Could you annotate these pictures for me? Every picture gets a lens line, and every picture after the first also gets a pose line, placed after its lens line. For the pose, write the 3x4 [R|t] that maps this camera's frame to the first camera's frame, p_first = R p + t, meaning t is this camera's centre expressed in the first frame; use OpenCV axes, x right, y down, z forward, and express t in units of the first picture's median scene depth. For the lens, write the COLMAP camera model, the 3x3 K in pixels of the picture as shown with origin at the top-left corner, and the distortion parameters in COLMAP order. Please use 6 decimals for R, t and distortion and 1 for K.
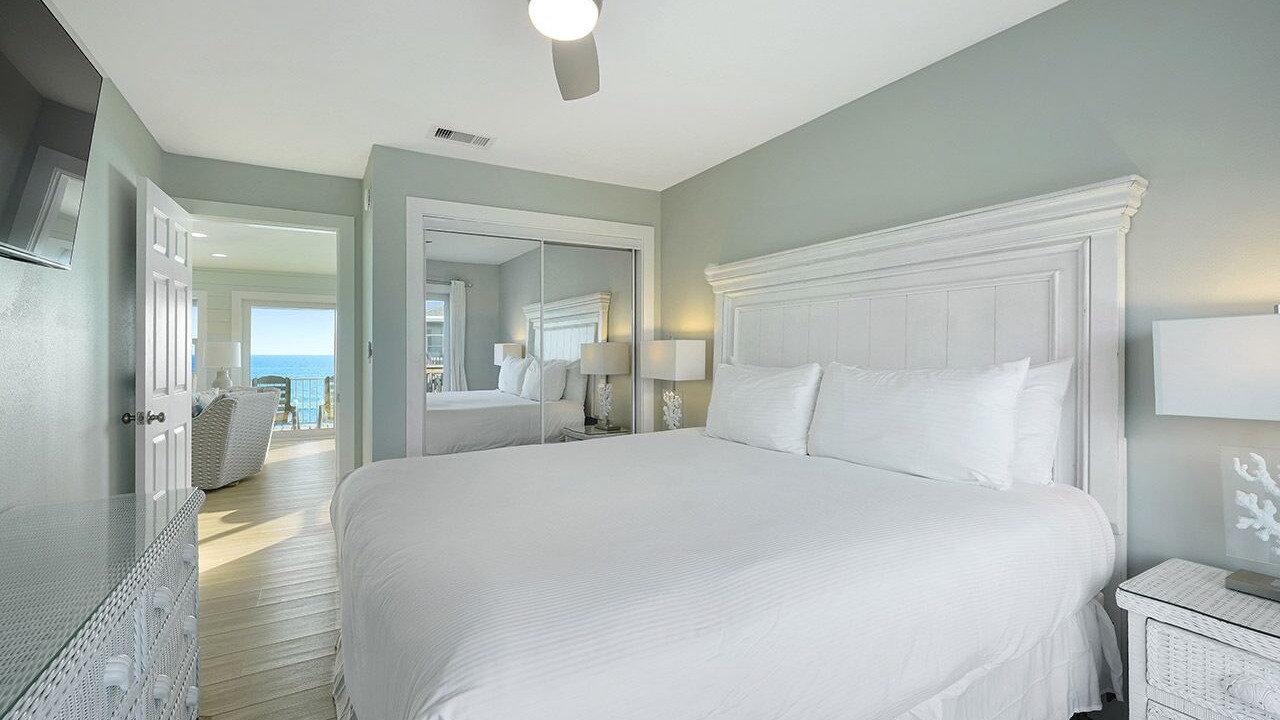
lens RADIAL K [[549.8, 0, 625.2], [0, 549.8, 358.3], [0, 0, 1]] dist [-0.012790, 0.000193]
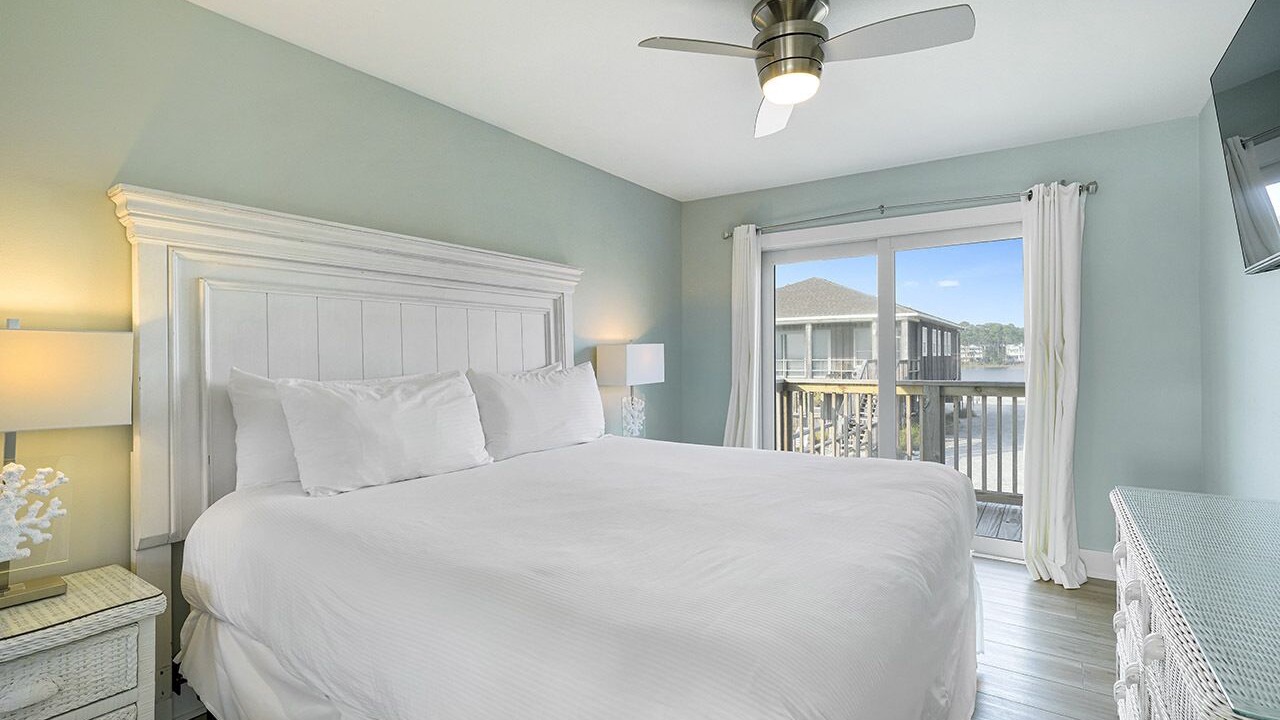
lens RADIAL K [[549.8, 0, 625.2], [0, 549.8, 358.3], [0, 0, 1]] dist [-0.012790, 0.000193]
pose [[-0.385638, 0.005218, 0.922635, -0.622391], [0.018996, 0.999817, 0.002286, -0.007521], [-0.922455, 0.018408, -0.385666, 1.068468]]
